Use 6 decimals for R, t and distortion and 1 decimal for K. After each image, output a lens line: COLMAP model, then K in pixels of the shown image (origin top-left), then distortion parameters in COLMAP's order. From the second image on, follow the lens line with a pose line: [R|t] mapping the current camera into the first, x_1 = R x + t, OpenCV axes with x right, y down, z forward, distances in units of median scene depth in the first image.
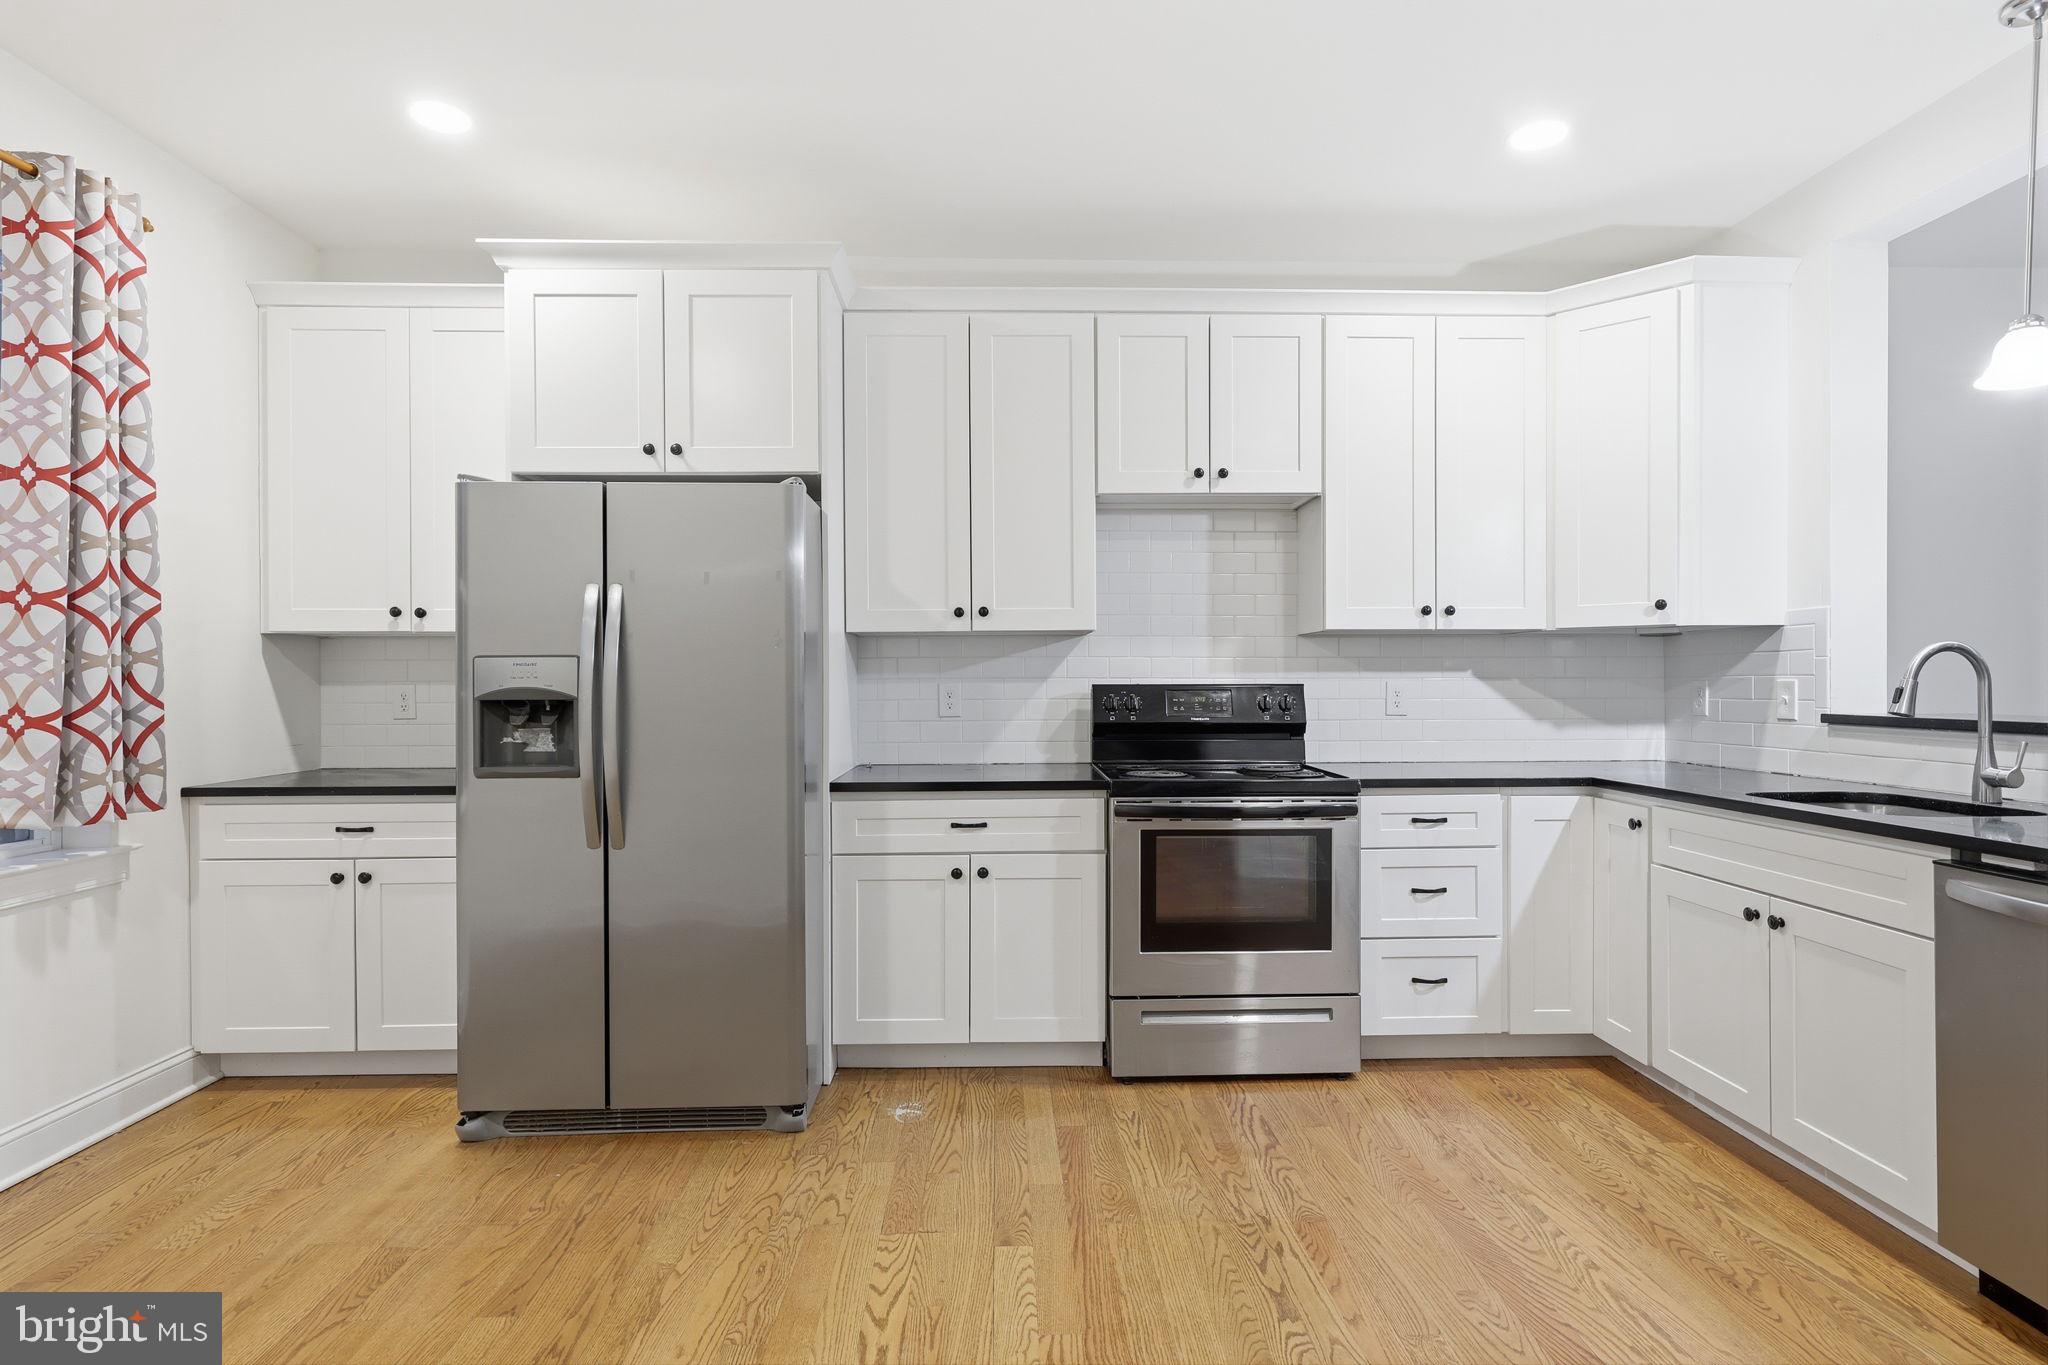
lens RADIAL K [[1045.4, 0, 1024.0], [0, 1045.4, 682.5], [0, 0, 1]] dist [0.000042, 0.000733]
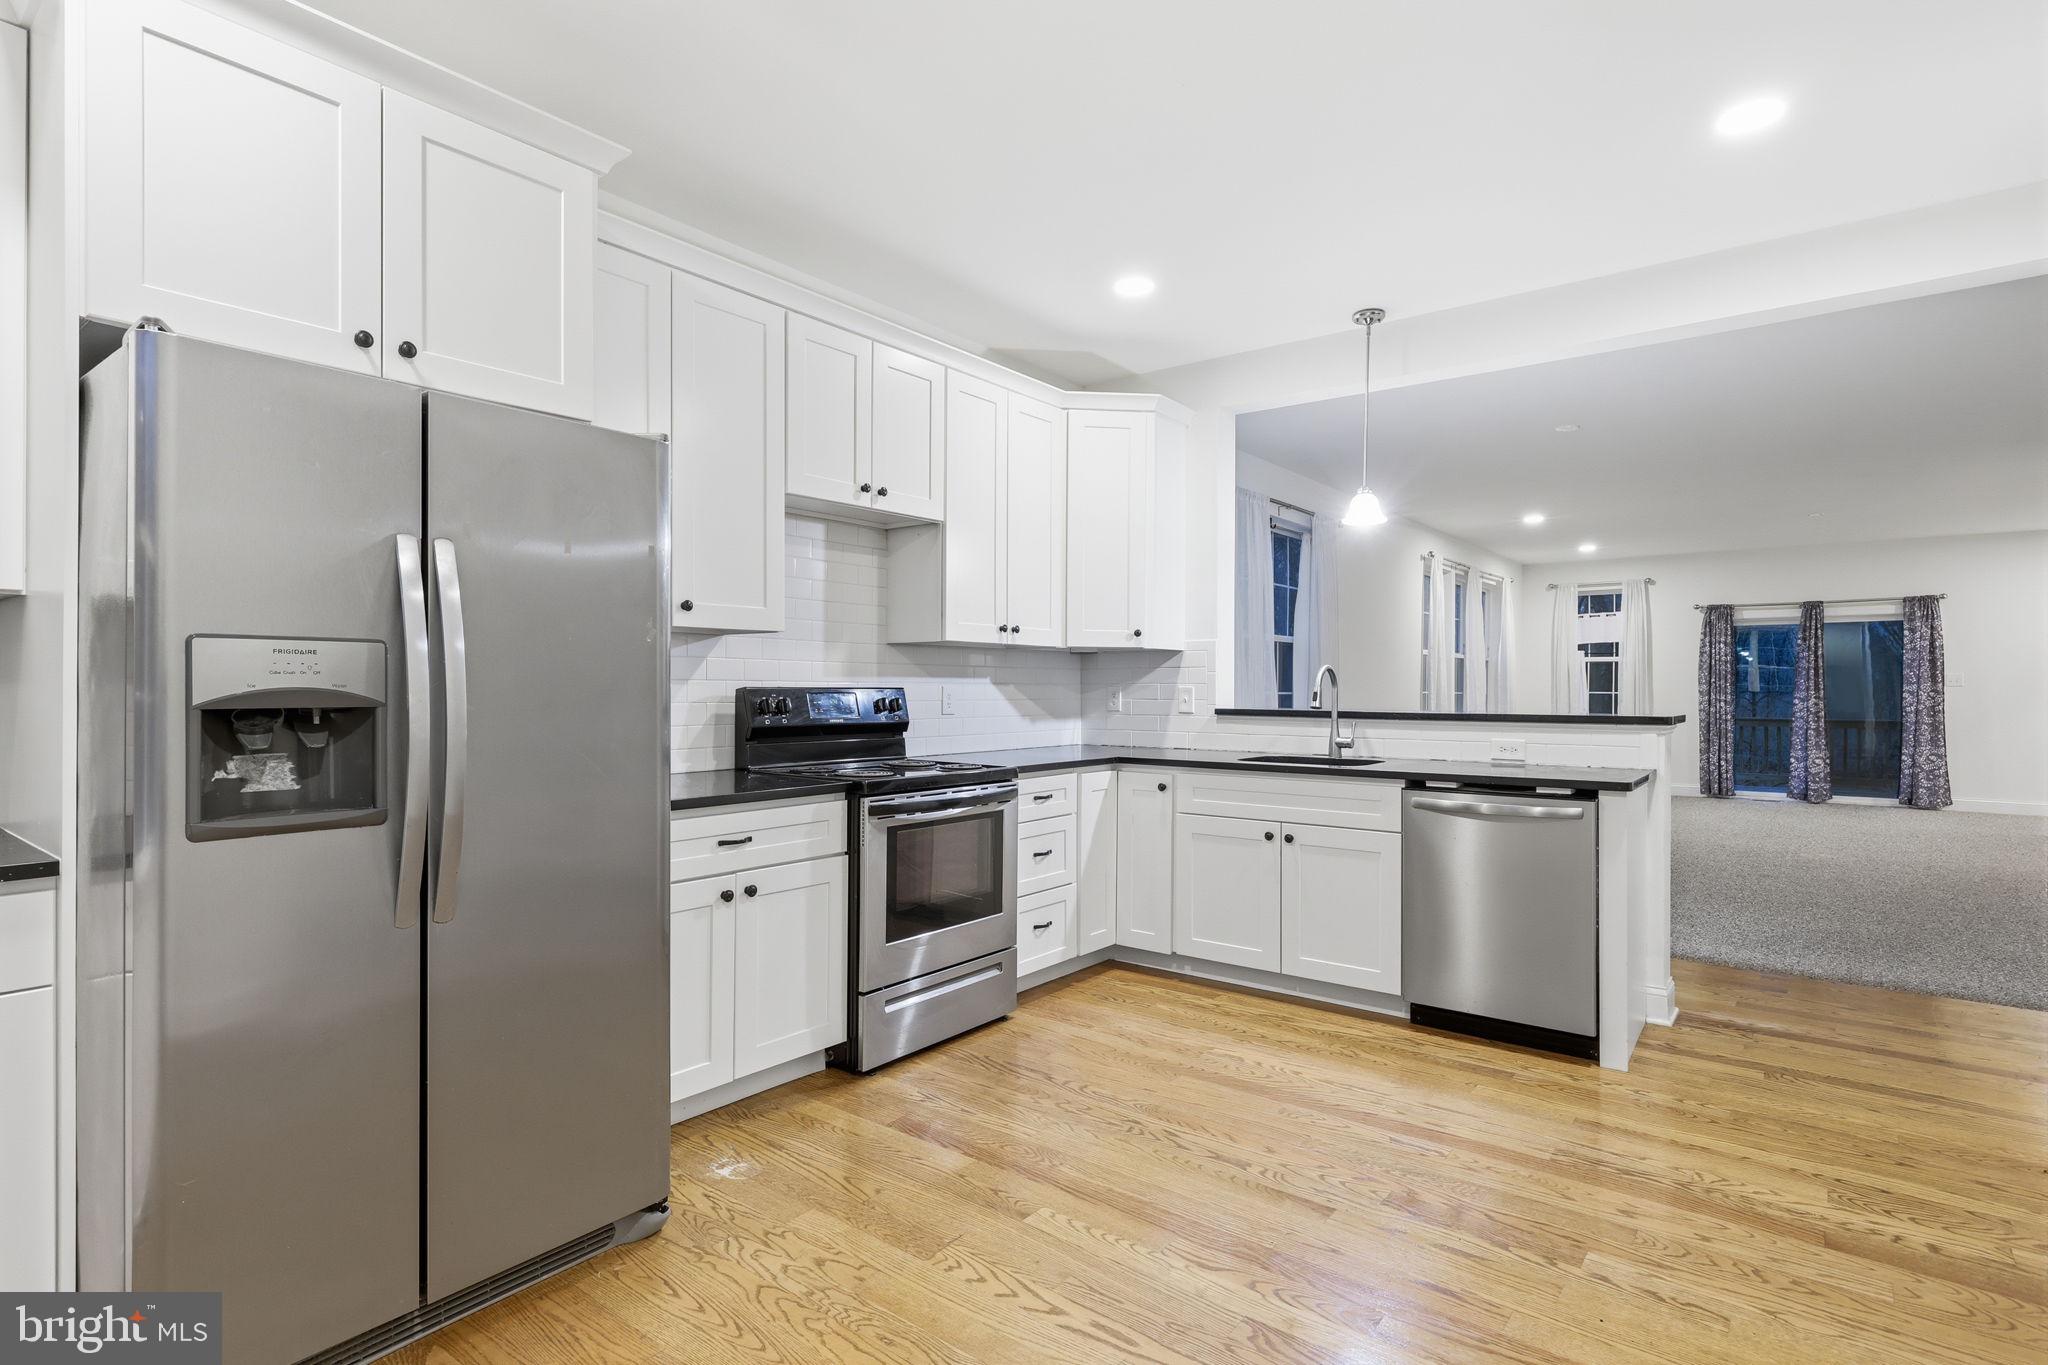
lens RADIAL K [[1017.5, 0, 1024.0], [0, 1017.5, 682.5], [0, 0, 1]] dist [0.003304, 0.001349]
pose [[0.645344, 0.008668, 0.763843, -0.571200], [-0.005880, 0.999962, -0.006380, 0.002318], [-0.763870, -0.000374, 0.645370, 0.235594]]
